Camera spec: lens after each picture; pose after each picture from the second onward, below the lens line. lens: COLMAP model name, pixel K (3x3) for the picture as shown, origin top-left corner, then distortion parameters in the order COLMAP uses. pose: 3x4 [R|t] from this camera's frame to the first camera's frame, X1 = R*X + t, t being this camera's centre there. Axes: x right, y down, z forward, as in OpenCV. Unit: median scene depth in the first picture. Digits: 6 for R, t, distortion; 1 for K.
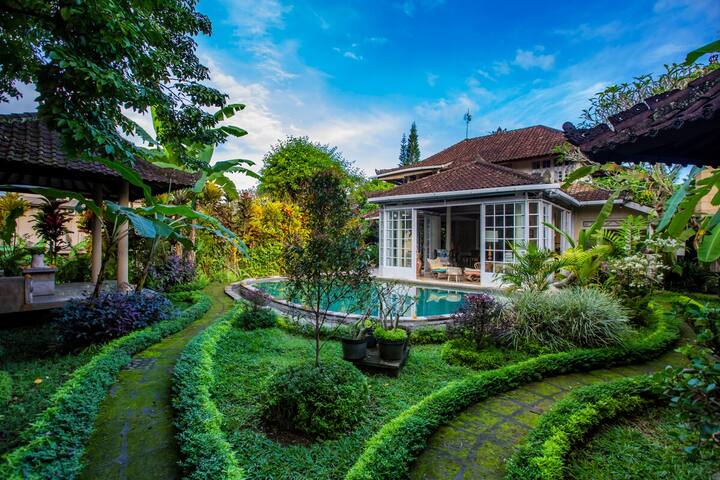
lens RADIAL K [[329.7, 0, 358.5], [0, 329.7, 240.6], [0, 0, 1]] dist [-0.031891, 0.005979]
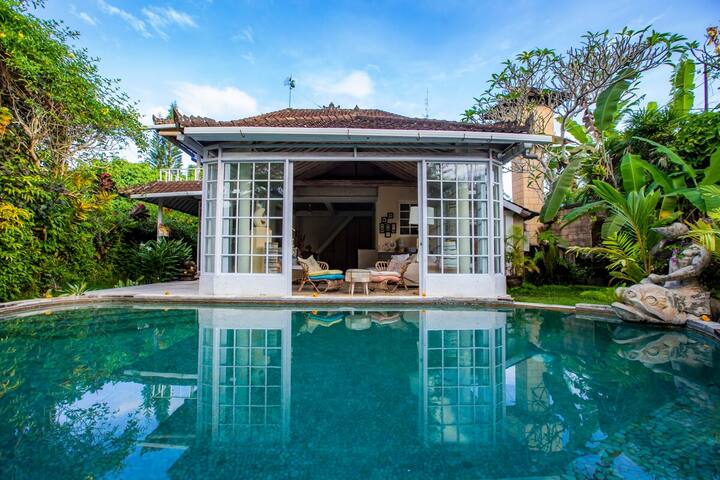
lens RADIAL K [[329.7, 0, 354.3], [0, 329.7, 241.1], [0, 0, 1]] dist [-0.031891, 0.005979]
pose [[0.740202, 0.027962, 0.671803, -0.105862], [0.002090, 0.999034, -0.043884, 0.055138], [-0.672382, 0.033887, 0.739429, 0.552944]]
